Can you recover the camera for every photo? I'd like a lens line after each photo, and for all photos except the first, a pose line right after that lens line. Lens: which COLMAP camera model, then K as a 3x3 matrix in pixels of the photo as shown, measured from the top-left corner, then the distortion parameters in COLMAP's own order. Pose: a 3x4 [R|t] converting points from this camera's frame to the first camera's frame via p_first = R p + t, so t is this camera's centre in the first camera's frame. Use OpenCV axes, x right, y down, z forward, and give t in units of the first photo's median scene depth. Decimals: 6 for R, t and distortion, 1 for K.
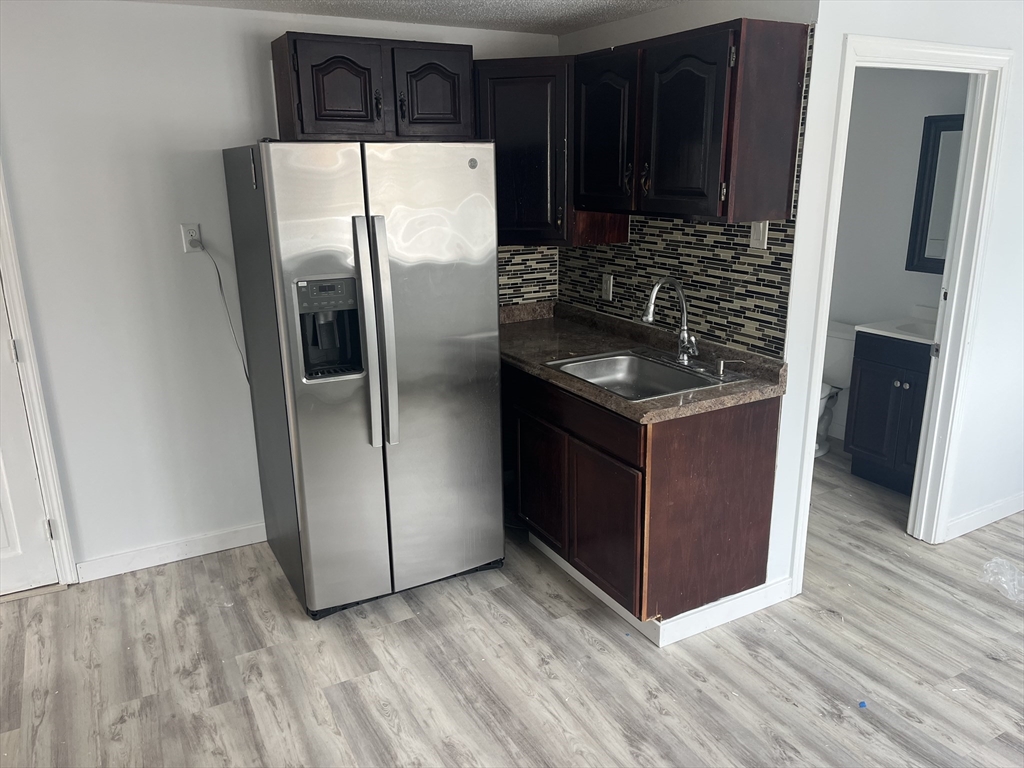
lens RADIAL K [[781.3, 0, 508.2], [0, 781.3, 382.9], [0, 0, 1]] dist [0.044724, -0.045141]
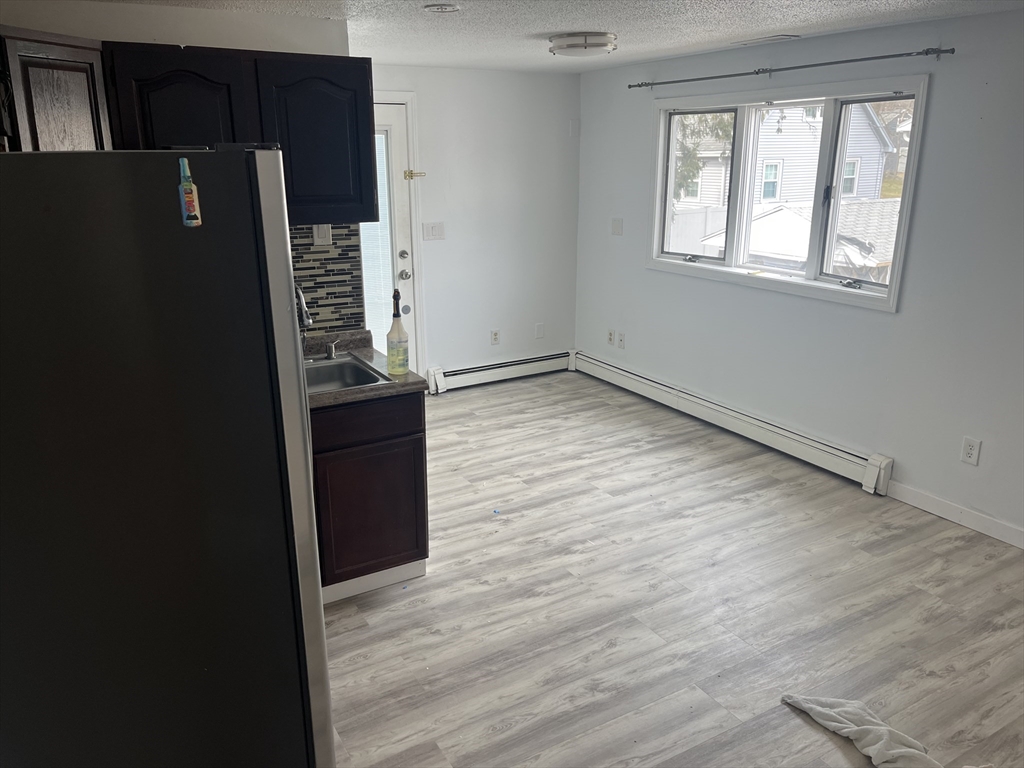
lens RADIAL K [[781.3, 0, 508.7], [0, 781.3, 385.1], [0, 0, 1]] dist [0.044724, -0.045141]
pose [[-0.037102, -0.271334, 0.961770, -0.891600], [0.274135, 0.922748, 0.270900, -0.222280], [-0.960975, 0.273706, 0.040146, 0.750694]]
